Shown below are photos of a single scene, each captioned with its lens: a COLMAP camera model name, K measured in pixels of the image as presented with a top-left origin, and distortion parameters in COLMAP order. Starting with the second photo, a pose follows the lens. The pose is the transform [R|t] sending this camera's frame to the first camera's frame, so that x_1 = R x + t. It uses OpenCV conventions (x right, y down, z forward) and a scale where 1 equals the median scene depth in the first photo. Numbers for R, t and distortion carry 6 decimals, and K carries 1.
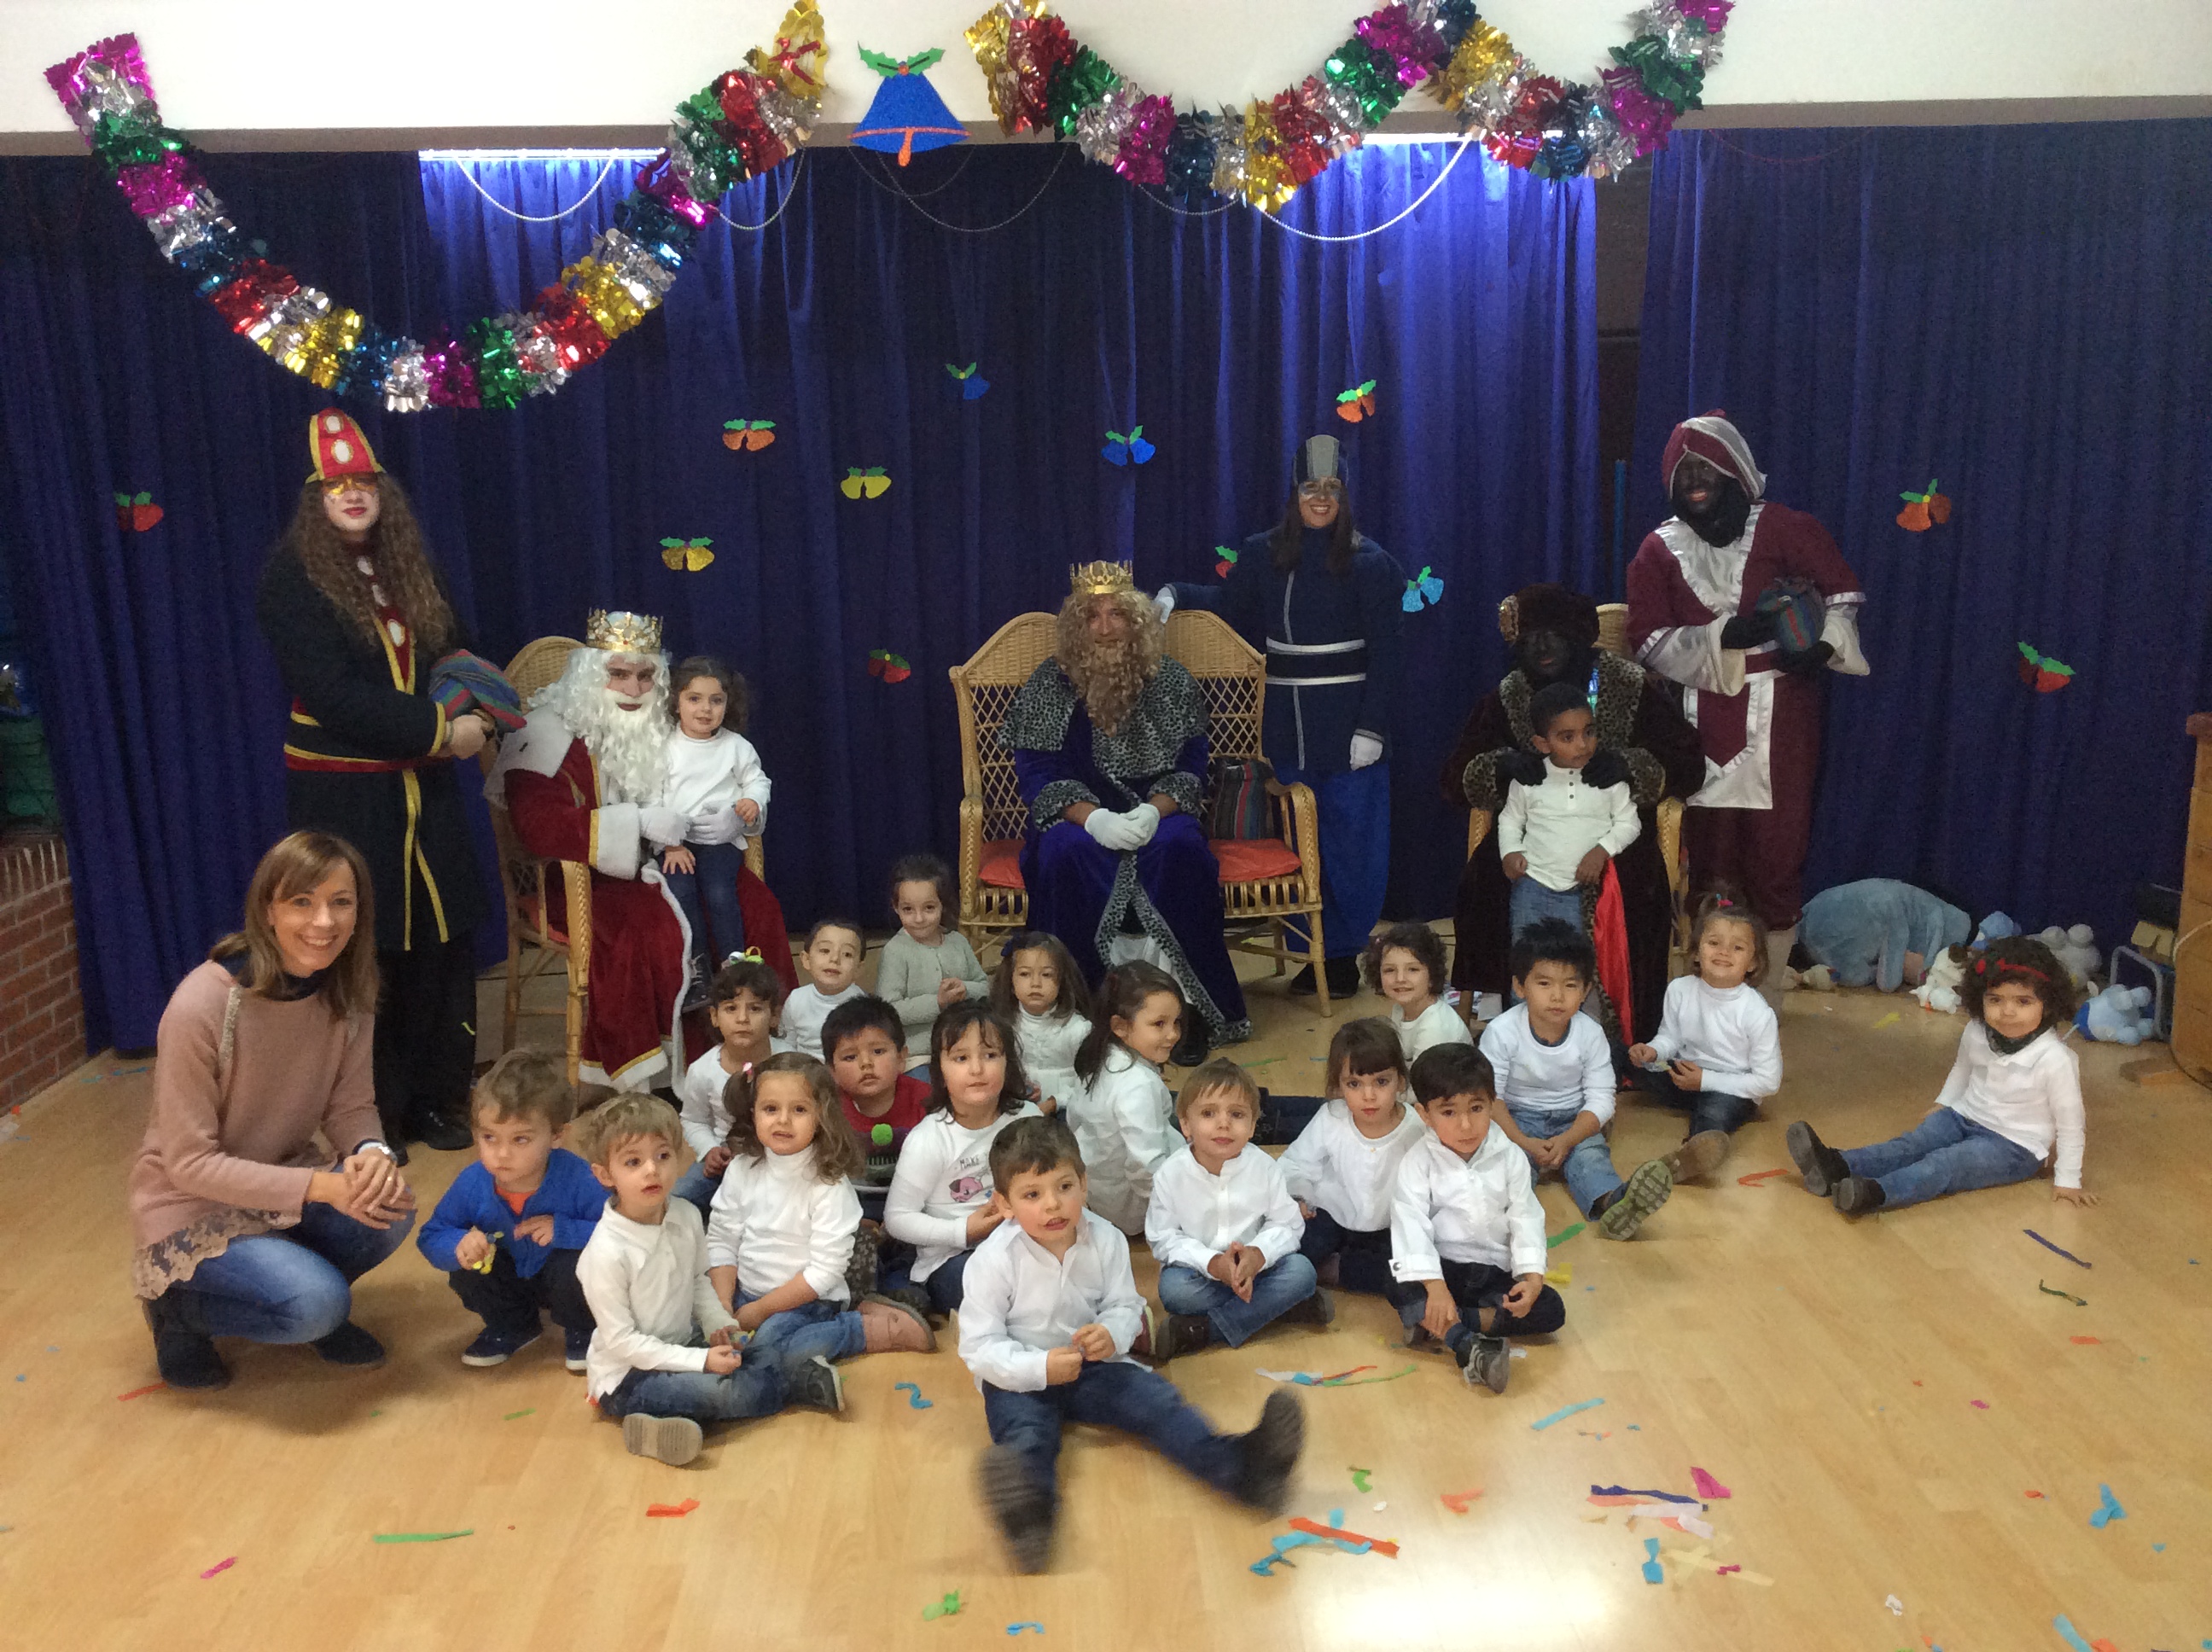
lens RADIAL K [[2075.8, 0, 1110.3], [0, 2075.8, 854.1], [0, 0, 1]] dist [0.102305, -0.181394]
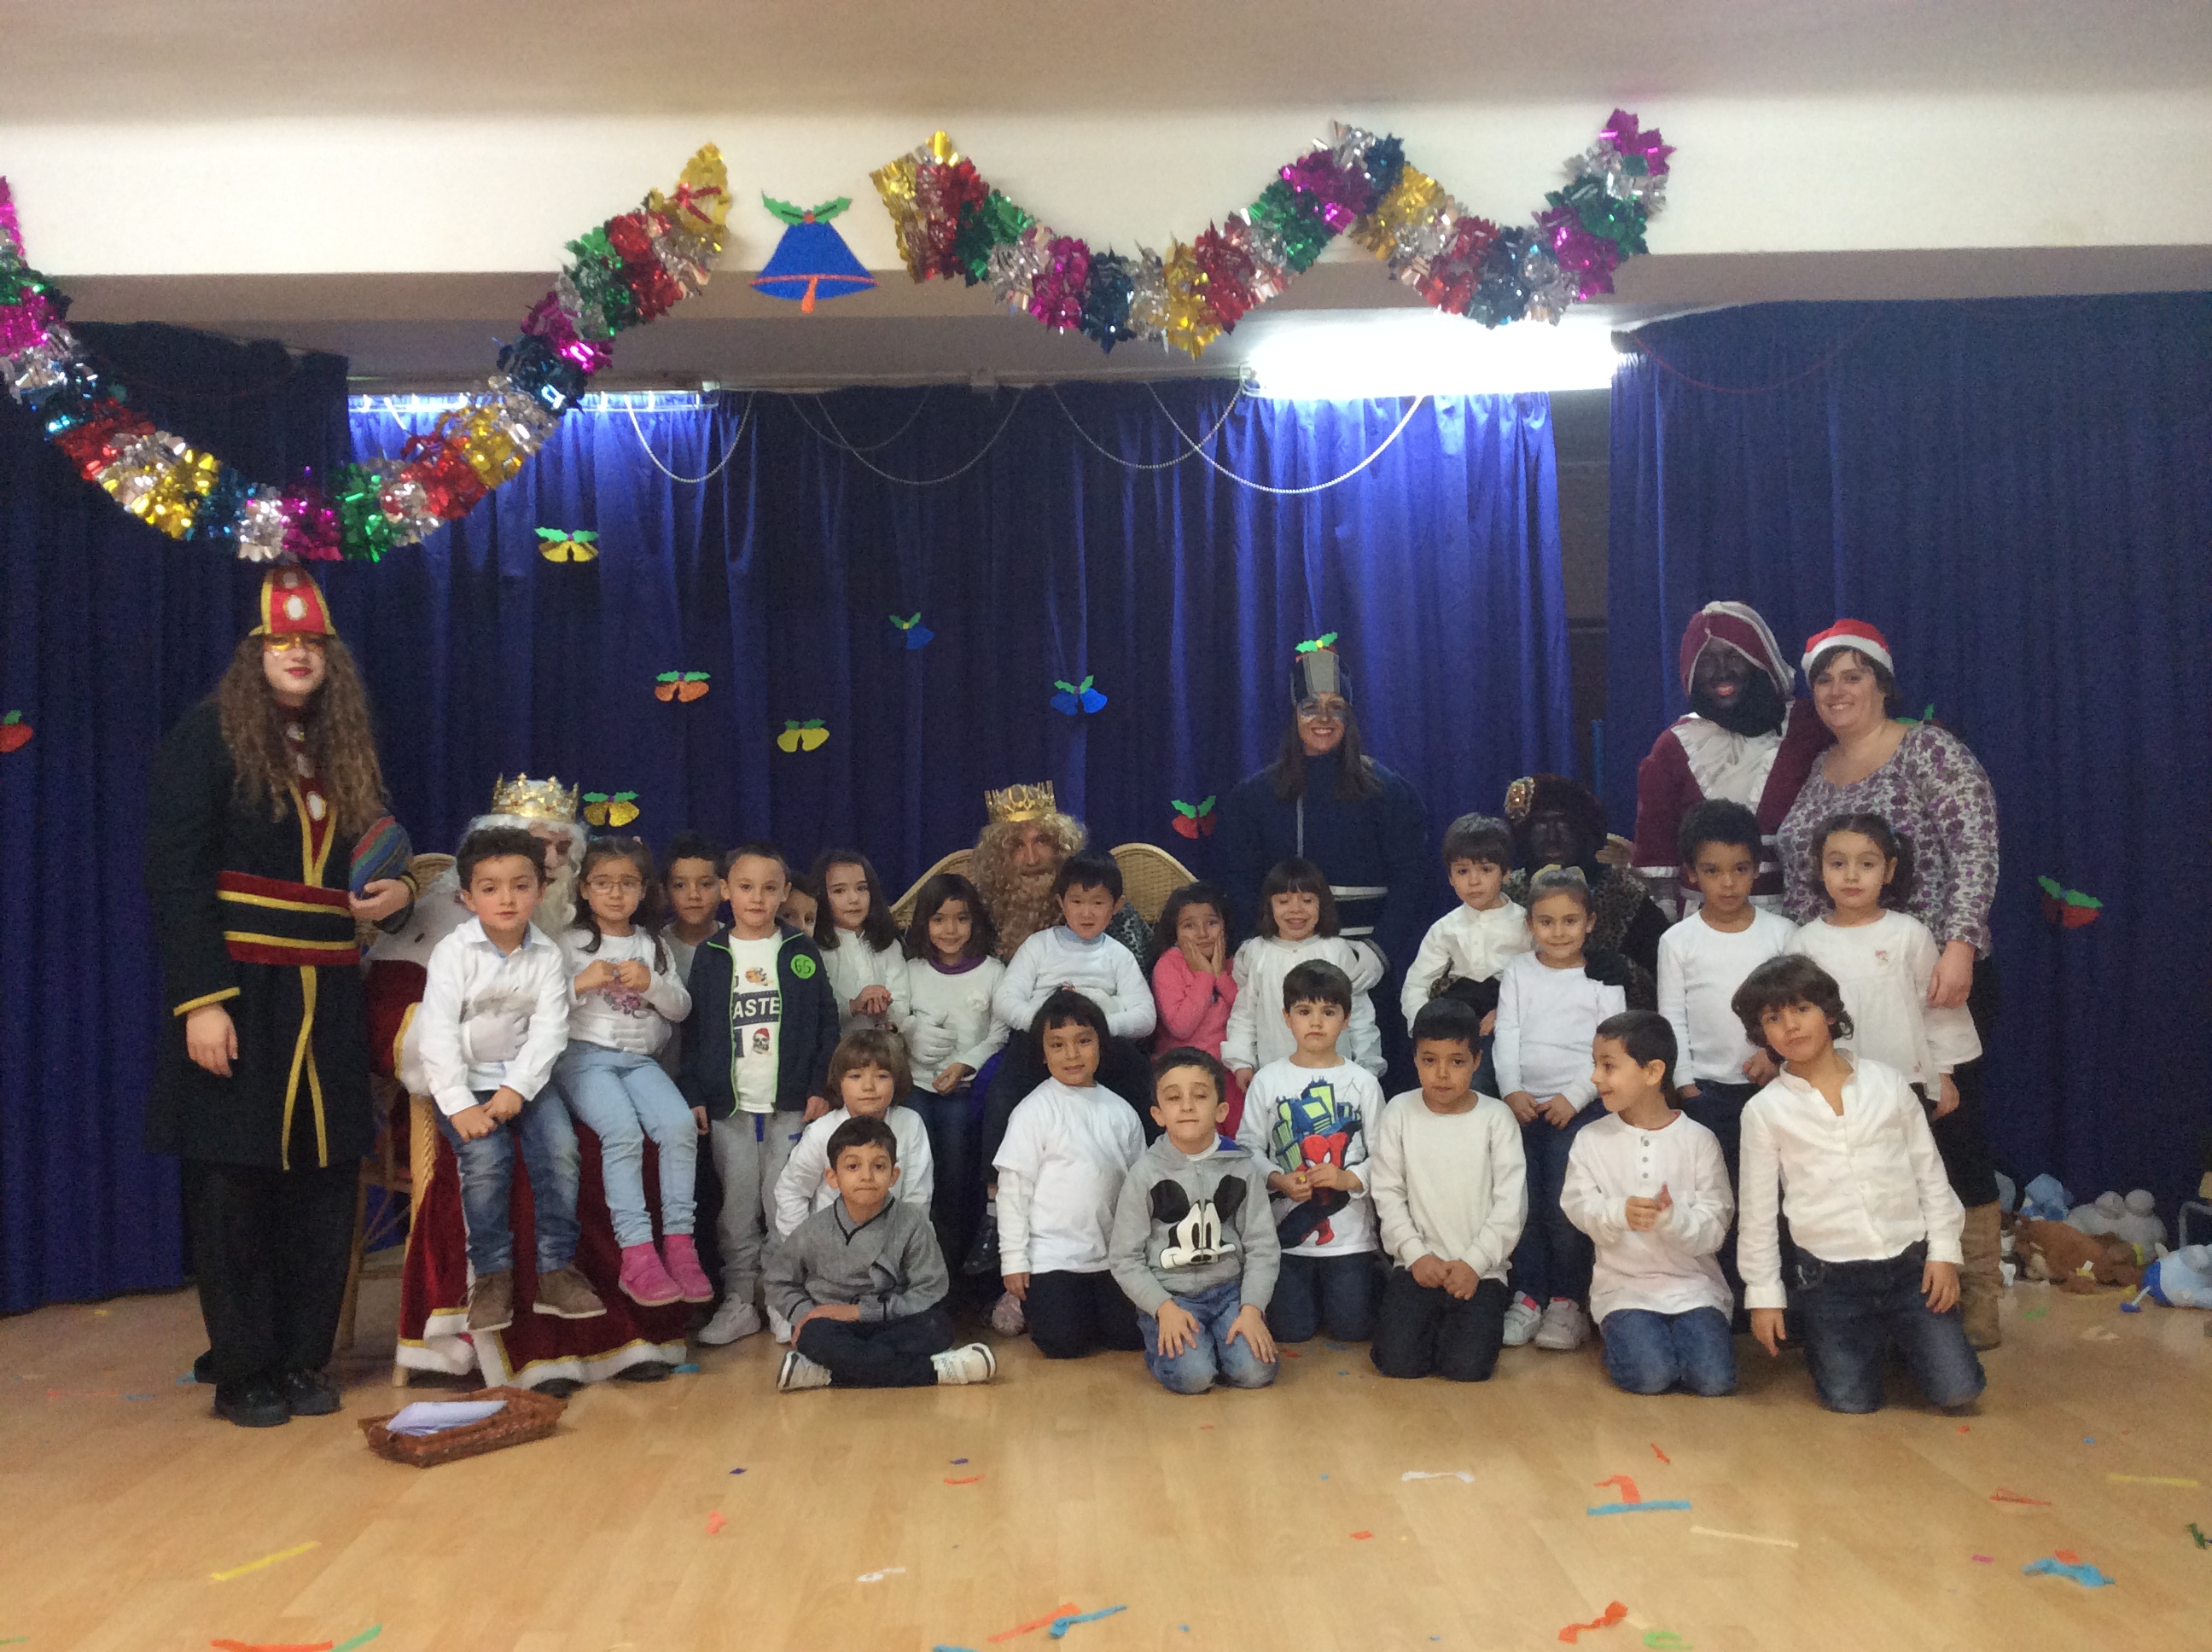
lens RADIAL K [[2075.8, 0, 1104.8], [0, 2075.8, 827.0], [0, 0, 1]] dist [0.102305, -0.181394]
pose [[0.999950, -0.002044, -0.009784, 0.044209], [-0.000138, 0.975950, -0.217995, 0.103569], [0.009994, 0.217985, 0.975901, 0.125250]]
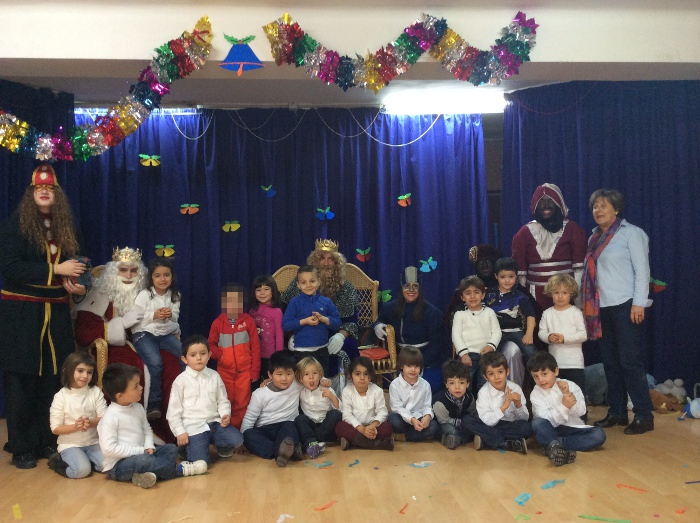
lens RADIAL K [[656.9, 0, 350.7], [0, 656.9, 262.4], [0, 0, 1]] dist [0.102305, -0.181394]
pose [[0.999109, 0.002463, 0.042136, 0.009210], [0.006608, 0.976860, -0.213779, 0.089696], [-0.041688, 0.213867, 0.975973, 0.205923]]
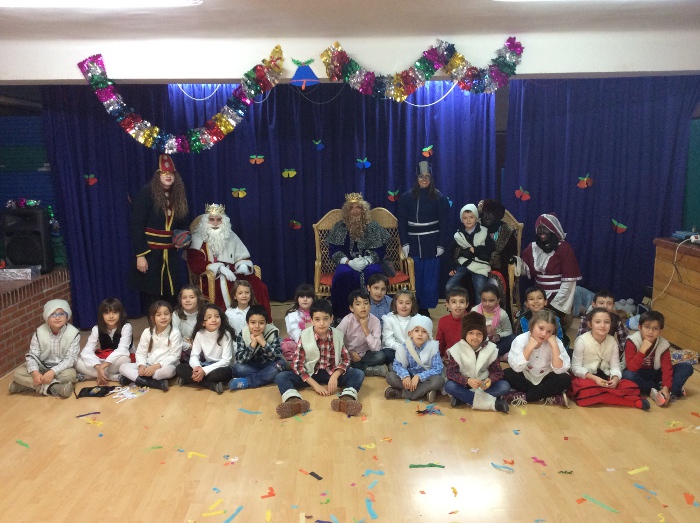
lens RADIAL K [[656.9, 0, 351.7], [0, 656.9, 264.5], [0, 0, 1]] dist [0.102305, -0.181394]
pose [[0.999913, 0.007196, -0.011081, 0.003873], [-0.007626, 0.999202, -0.039220, 0.031341], [0.010790, 0.039301, 0.999169, -0.171049]]
